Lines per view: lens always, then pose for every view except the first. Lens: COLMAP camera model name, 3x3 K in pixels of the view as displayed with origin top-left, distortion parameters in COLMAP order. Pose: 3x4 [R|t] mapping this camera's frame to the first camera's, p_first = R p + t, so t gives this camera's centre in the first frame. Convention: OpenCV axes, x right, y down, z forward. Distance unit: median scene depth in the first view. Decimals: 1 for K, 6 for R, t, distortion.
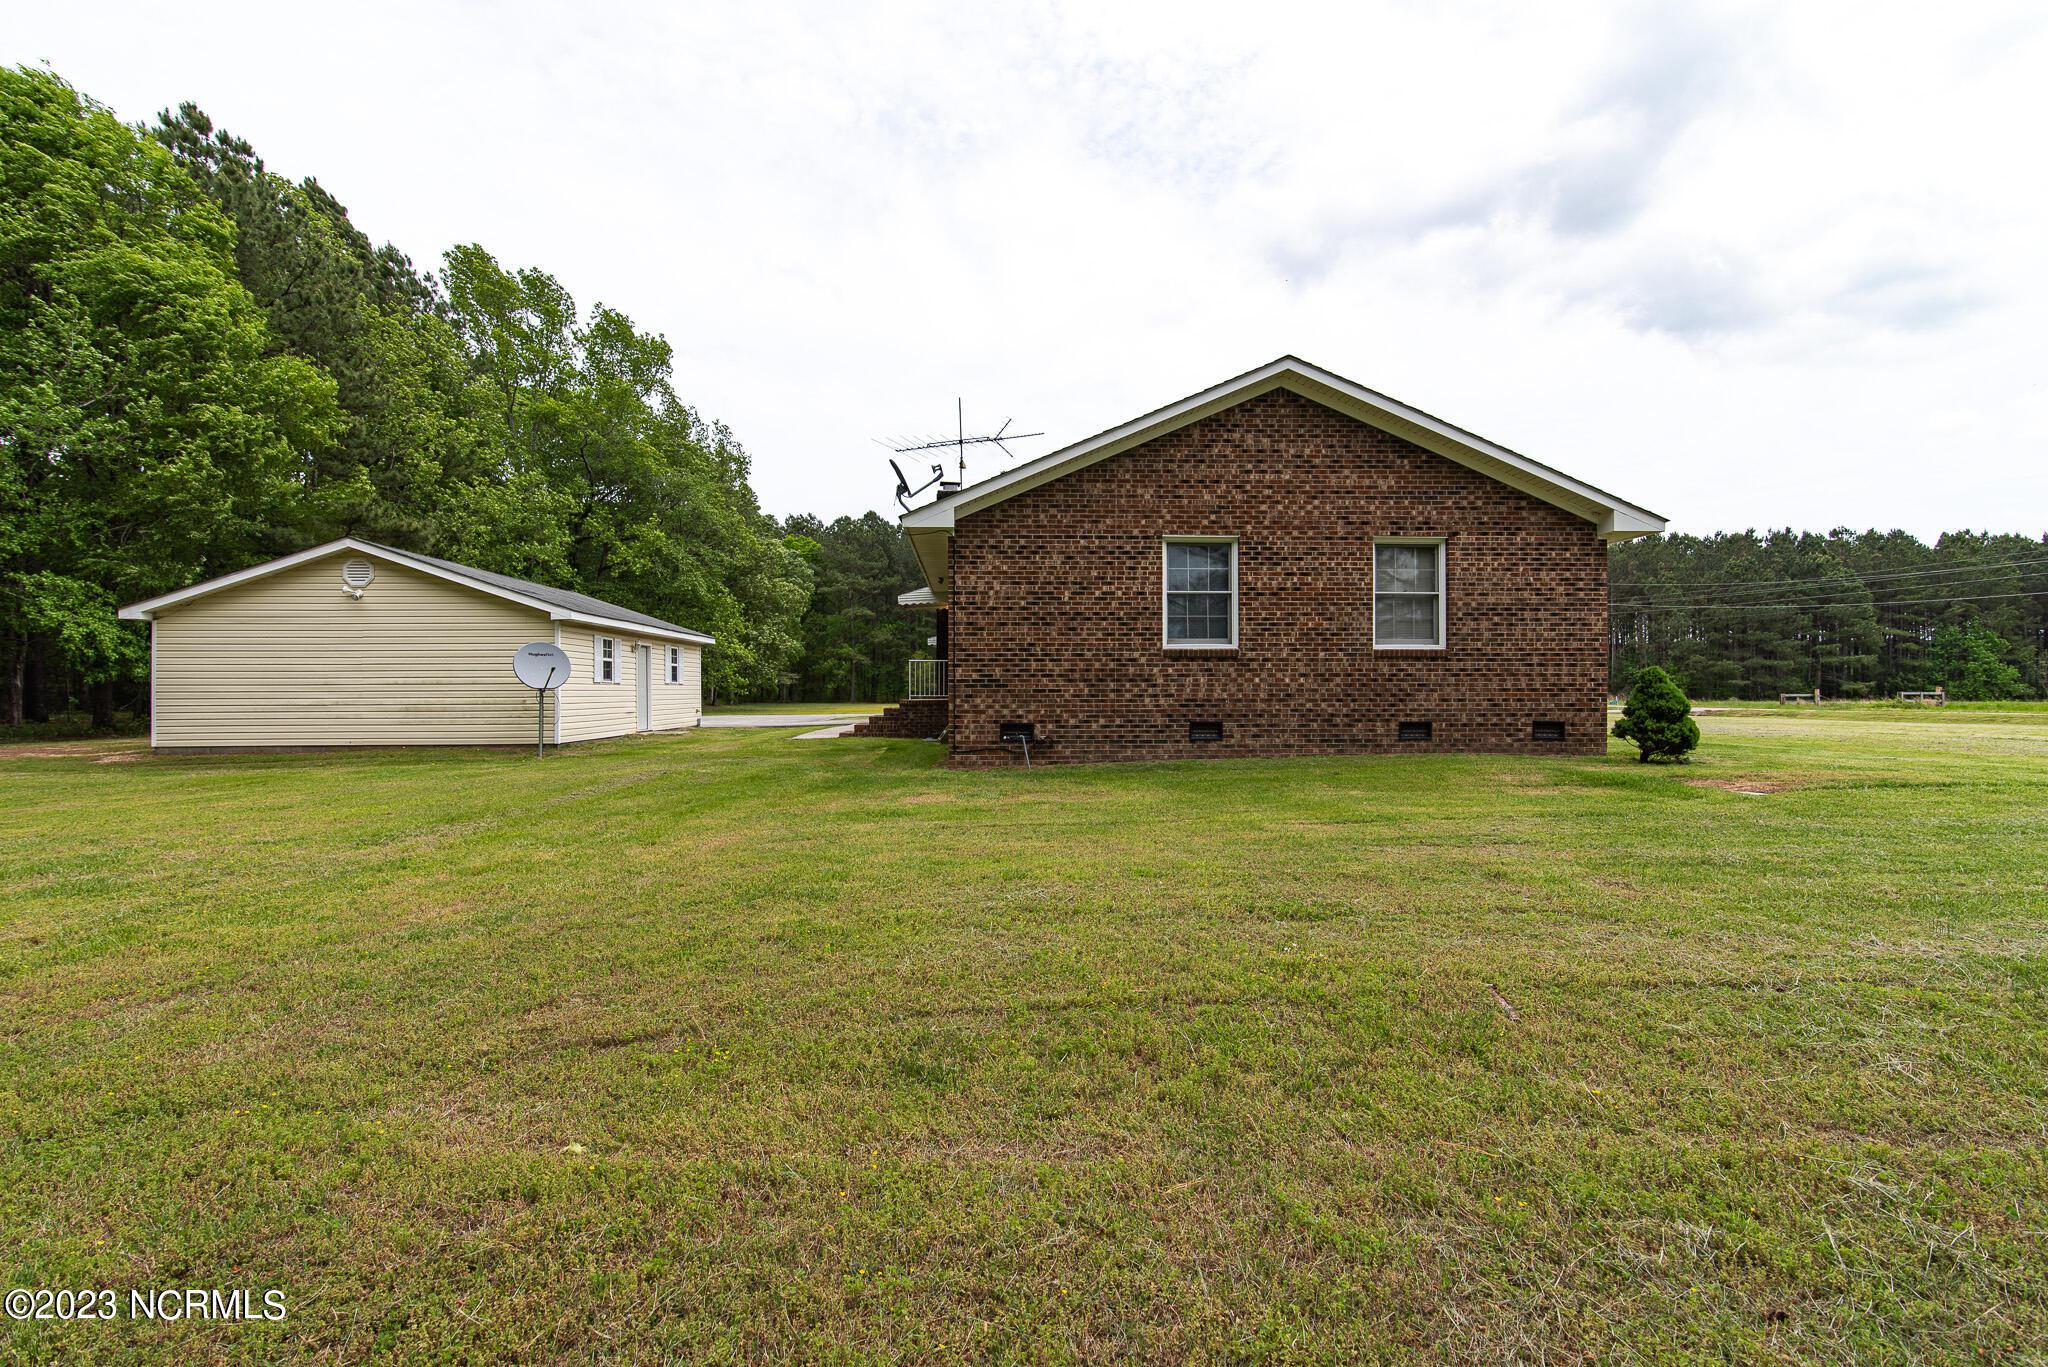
lens RADIAL K [[919.8, 0, 1024.0], [0, 919.8, 683.5], [0, 0, 1]] dist [0.020992, -0.003306]
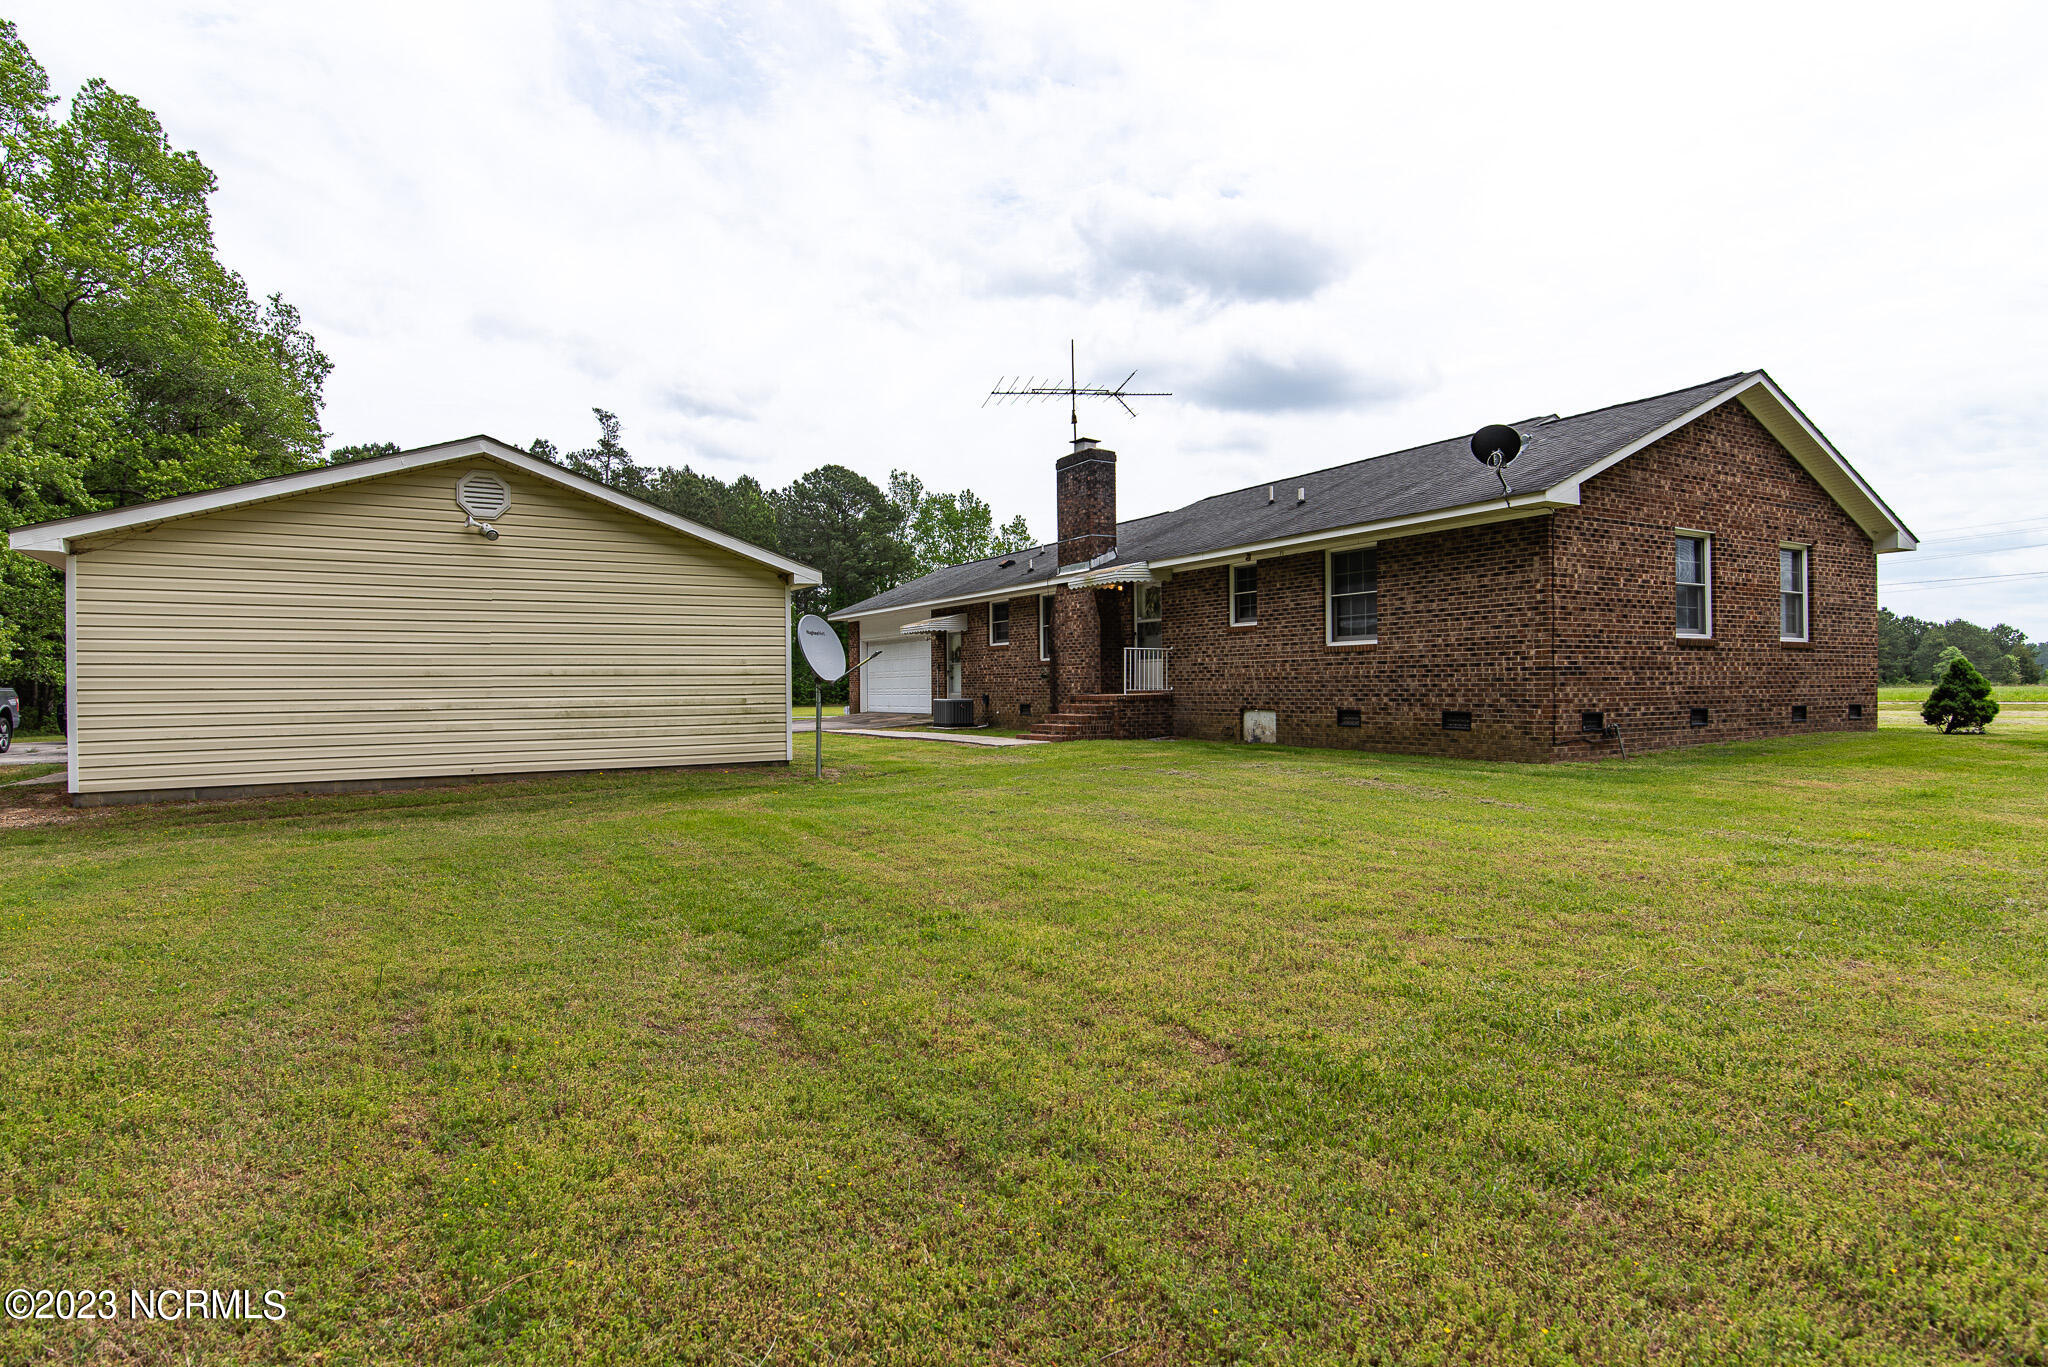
lens RADIAL K [[1048.2, 0, 1024.0], [0, 1048.2, 683.5], [0, 0, 1]] dist [-0.000986, -0.000908]
pose [[0.884439, -0.004303, 0.466636, -1.017512], [0.003565, 0.999991, 0.002464, 0.007837], [-0.466642, -0.000515, 0.884446, 0.299357]]
